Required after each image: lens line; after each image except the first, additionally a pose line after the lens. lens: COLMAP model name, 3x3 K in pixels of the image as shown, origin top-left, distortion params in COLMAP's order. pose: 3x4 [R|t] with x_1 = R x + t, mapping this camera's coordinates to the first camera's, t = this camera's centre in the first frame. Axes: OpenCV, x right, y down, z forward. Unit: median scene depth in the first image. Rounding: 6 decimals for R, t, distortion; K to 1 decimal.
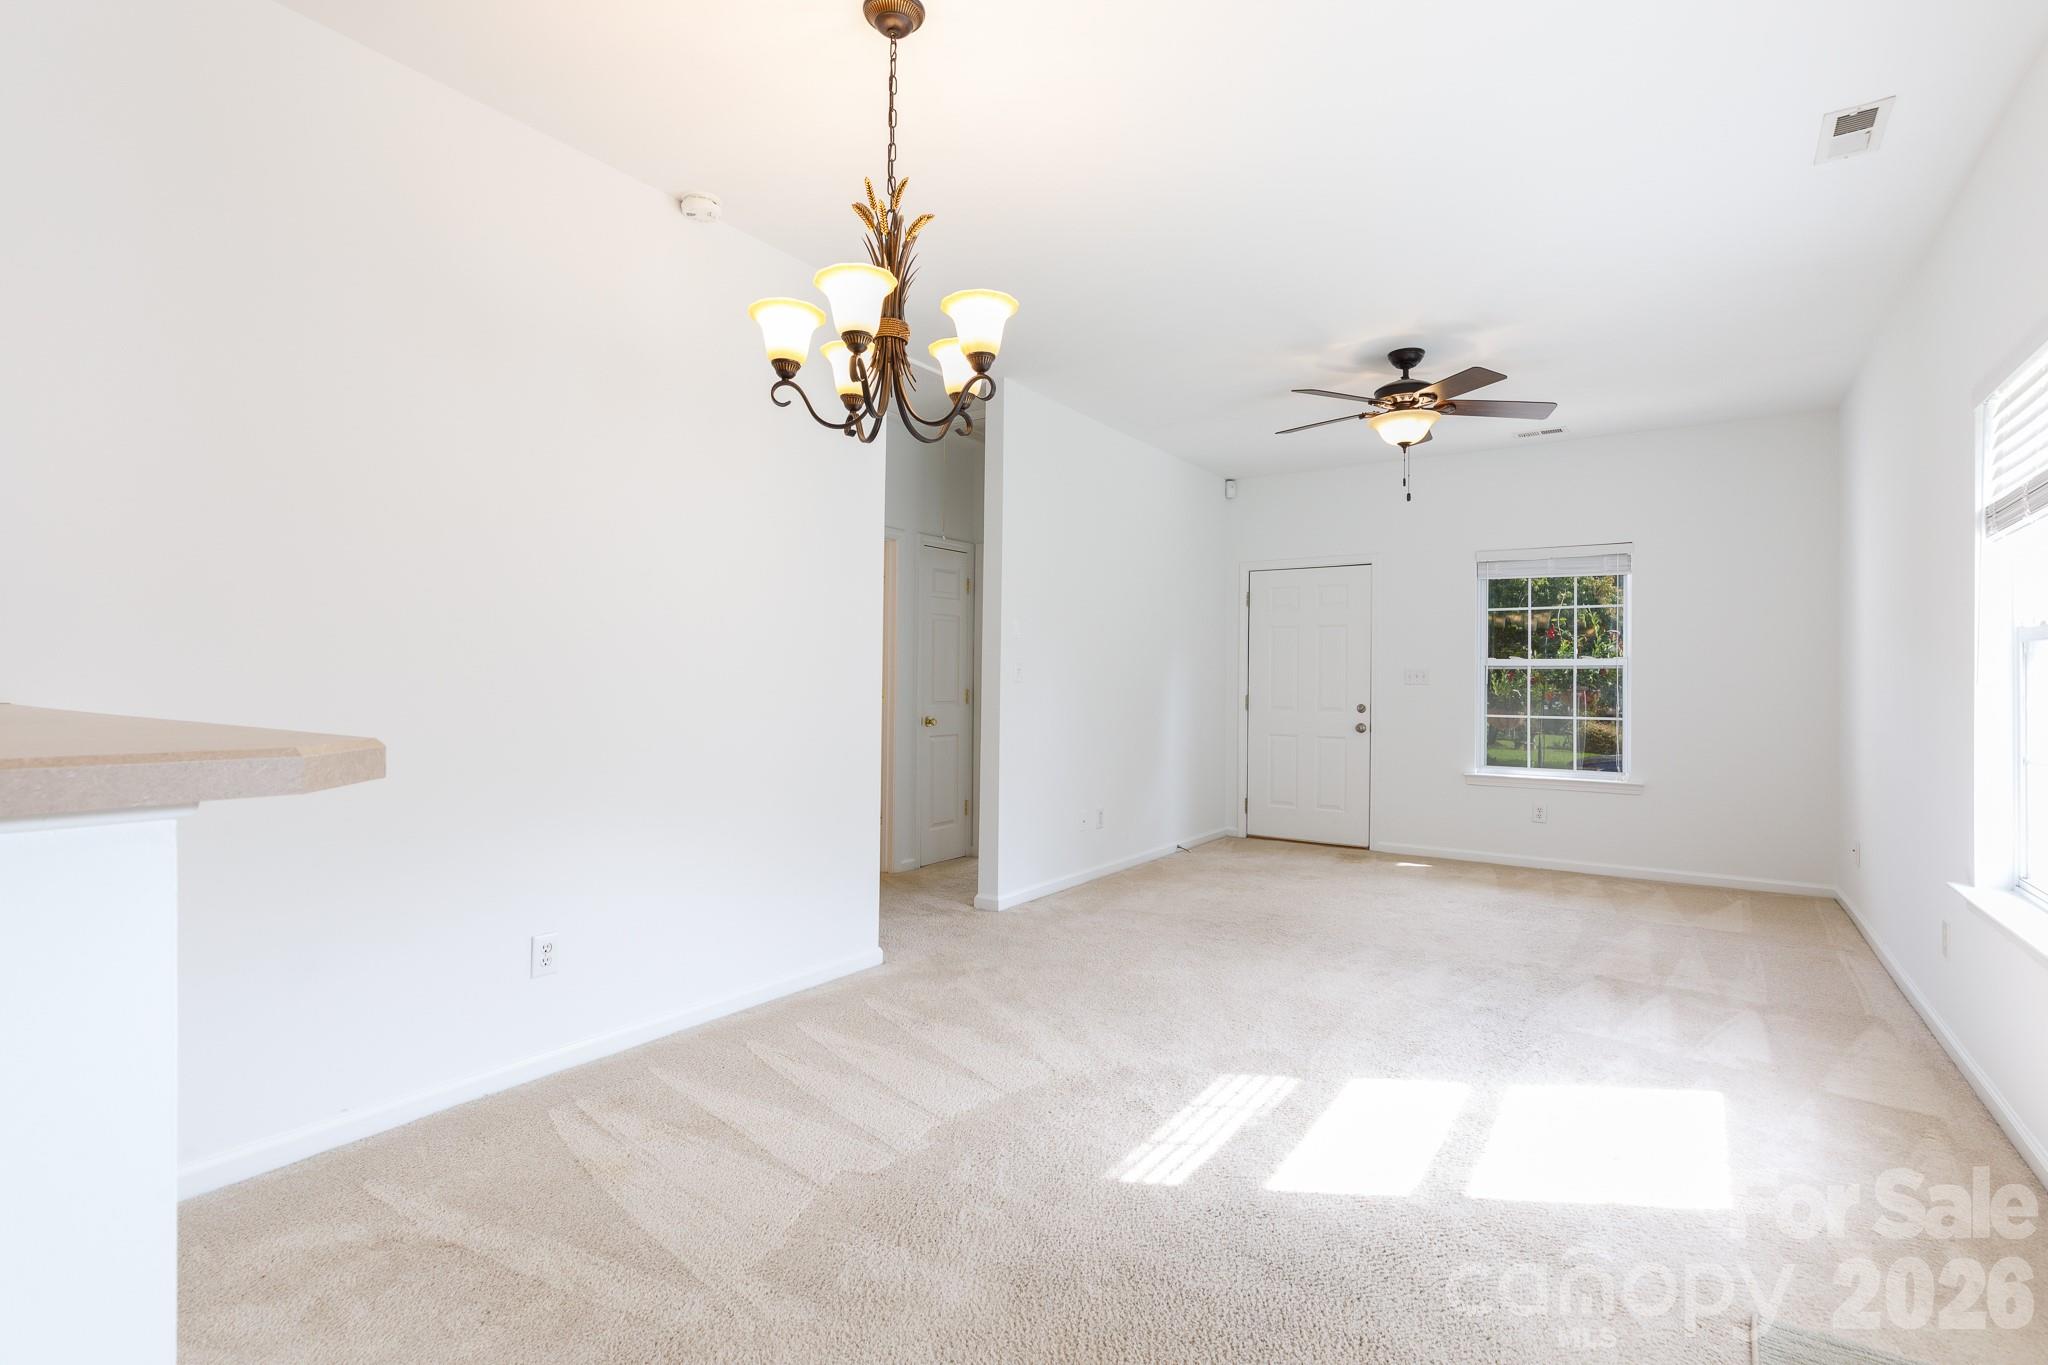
lens RADIAL K [[963.8, 0, 1018.9], [0, 963.8, 660.0], [0, 0, 1]] dist [-0.001622, 0.000166]
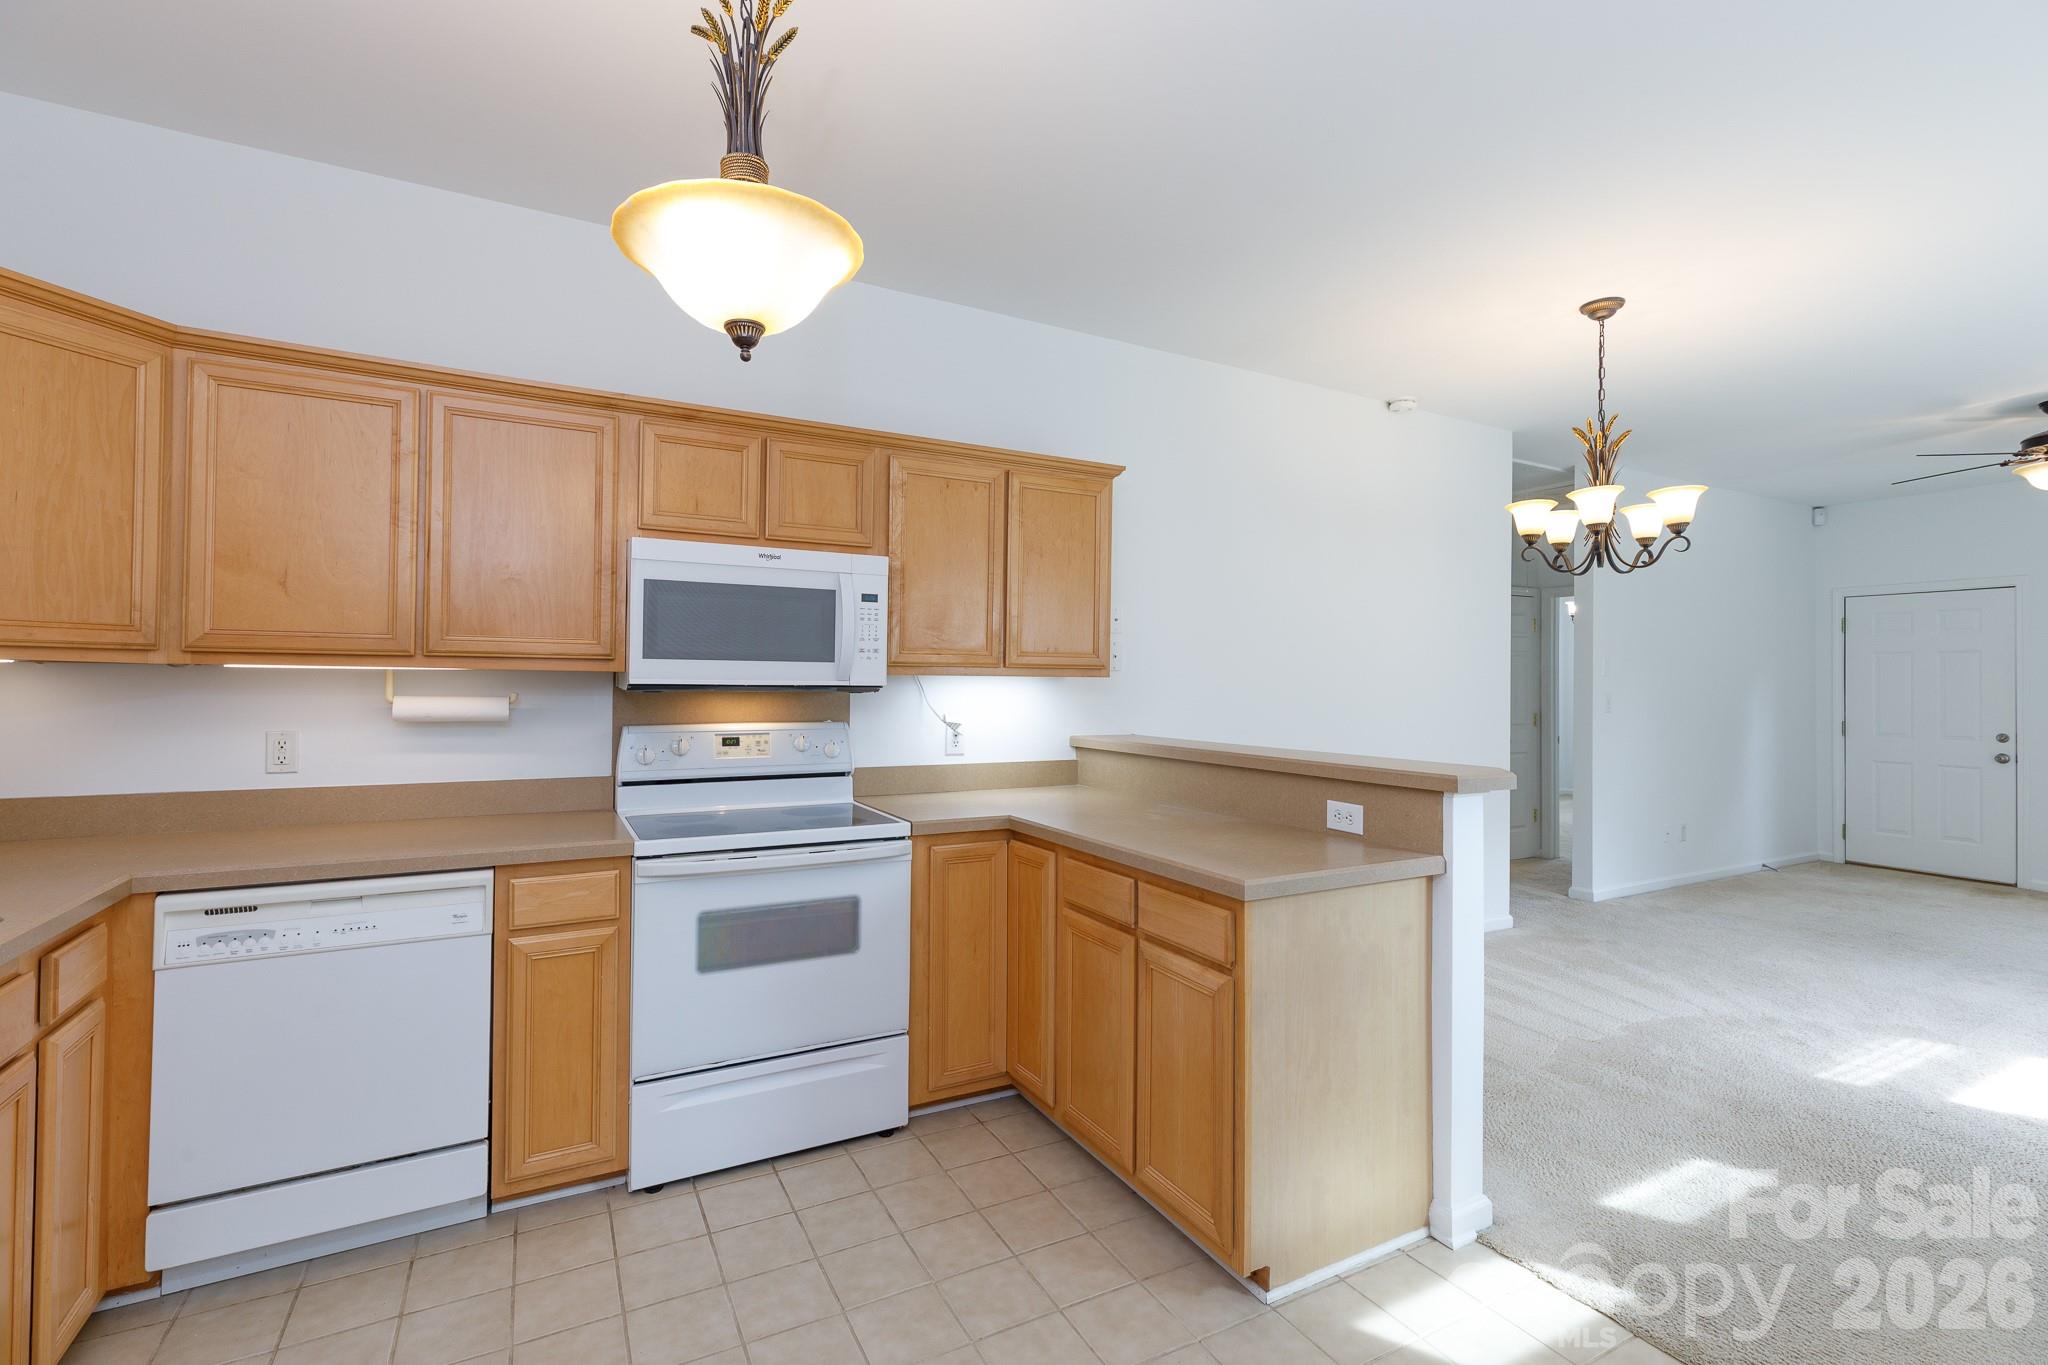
lens RADIAL K [[910.5, 0, 1023.2], [0, 910.5, 664.6], [0, 0, 1]] dist [0.002230, -0.000050]
pose [[0.890833, -0.011664, -0.454182, -0.132108], [0.010217, 0.999932, -0.005639, -0.036706], [0.454217, 0.000383, 0.890891, -0.333792]]
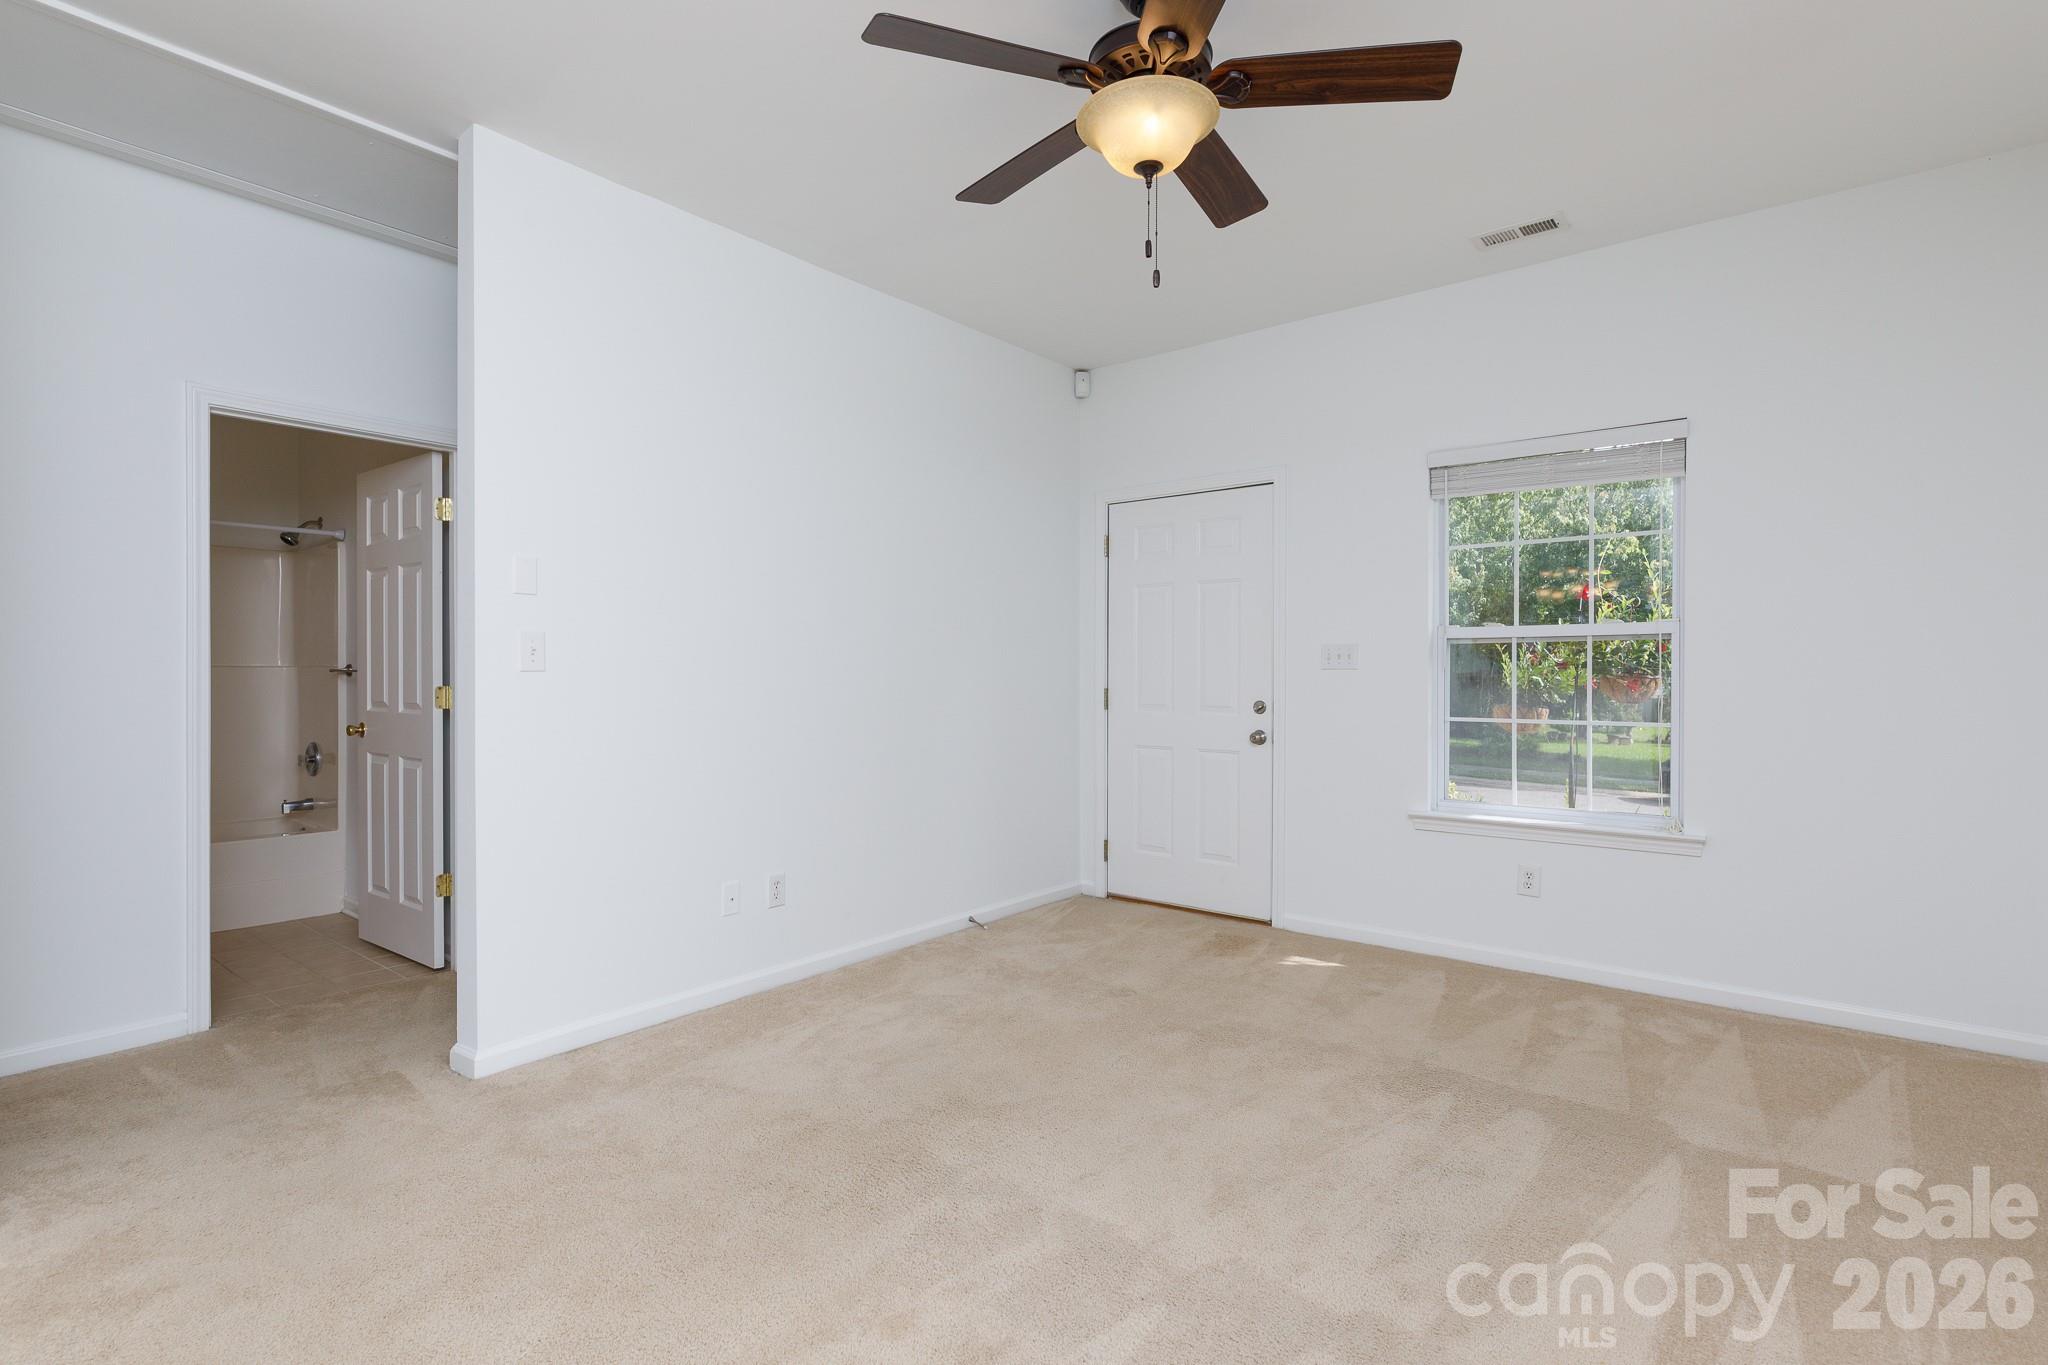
lens RADIAL K [[1000.1, 0, 1027.2], [0, 1000.1, 661.8], [0, 0, 1]] dist [0.020236, 0.000258]
pose [[0.998284, -0.006857, -0.058152, 0.321191], [0.007368, 0.999936, 0.008582, 0.017244], [0.058090, -0.008995, 0.998271, 0.426784]]
